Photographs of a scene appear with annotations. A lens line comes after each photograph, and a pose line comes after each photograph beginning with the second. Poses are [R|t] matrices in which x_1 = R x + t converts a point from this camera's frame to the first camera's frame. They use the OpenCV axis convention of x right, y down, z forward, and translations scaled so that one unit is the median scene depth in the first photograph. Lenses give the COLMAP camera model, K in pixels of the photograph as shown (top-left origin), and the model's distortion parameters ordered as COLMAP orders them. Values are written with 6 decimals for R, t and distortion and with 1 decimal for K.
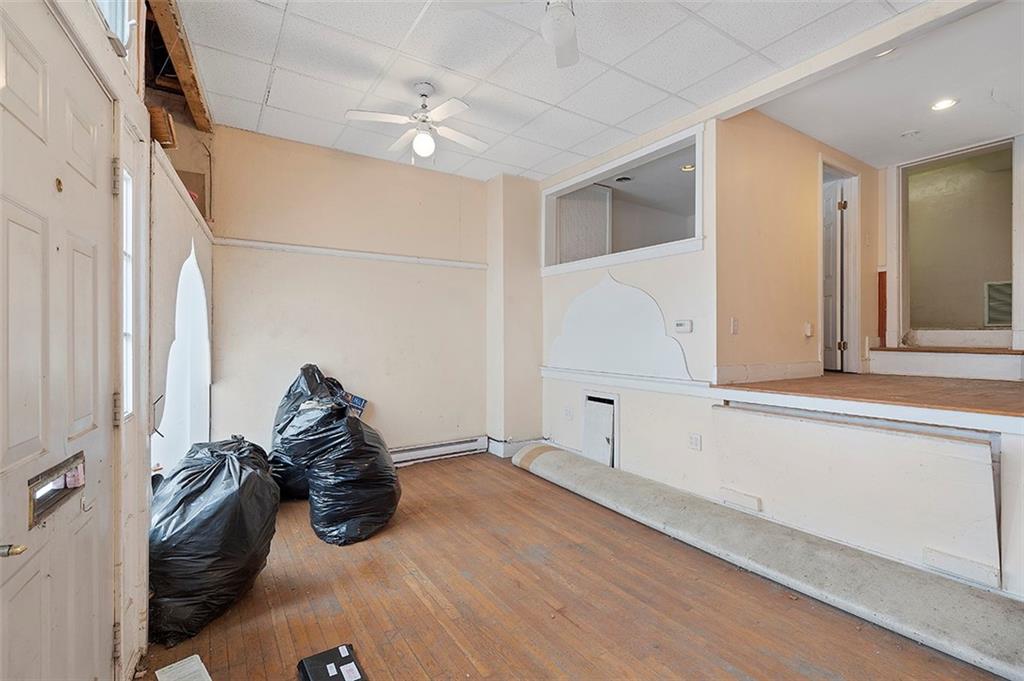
lens RADIAL K [[470.9, 0, 512.3], [0, 470.9, 333.7], [0, 0, 1]] dist [-0.002637, -0.000521]
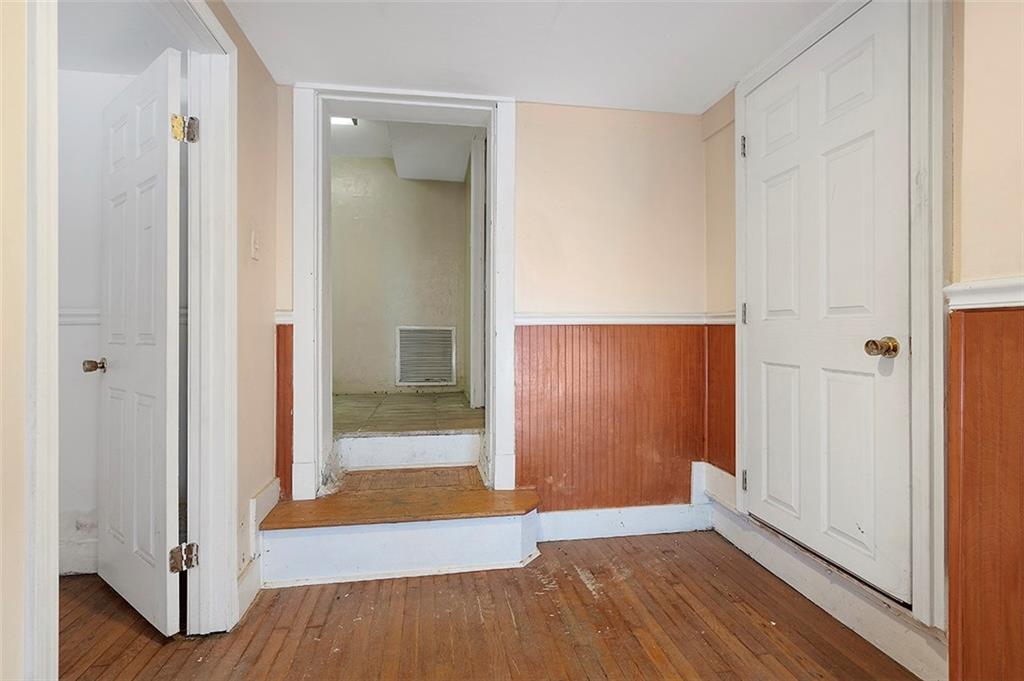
lens RADIAL K [[470.9, 0, 512.3], [0, 470.9, 333.7], [0, 0, 1]] dist [-0.002637, -0.000521]
pose [[0.405303, -0.008809, 0.914140, 0.487599], [-0.006309, 0.999903, 0.012432, -0.132326], [-0.914160, -0.010806, 0.405208, 0.647680]]
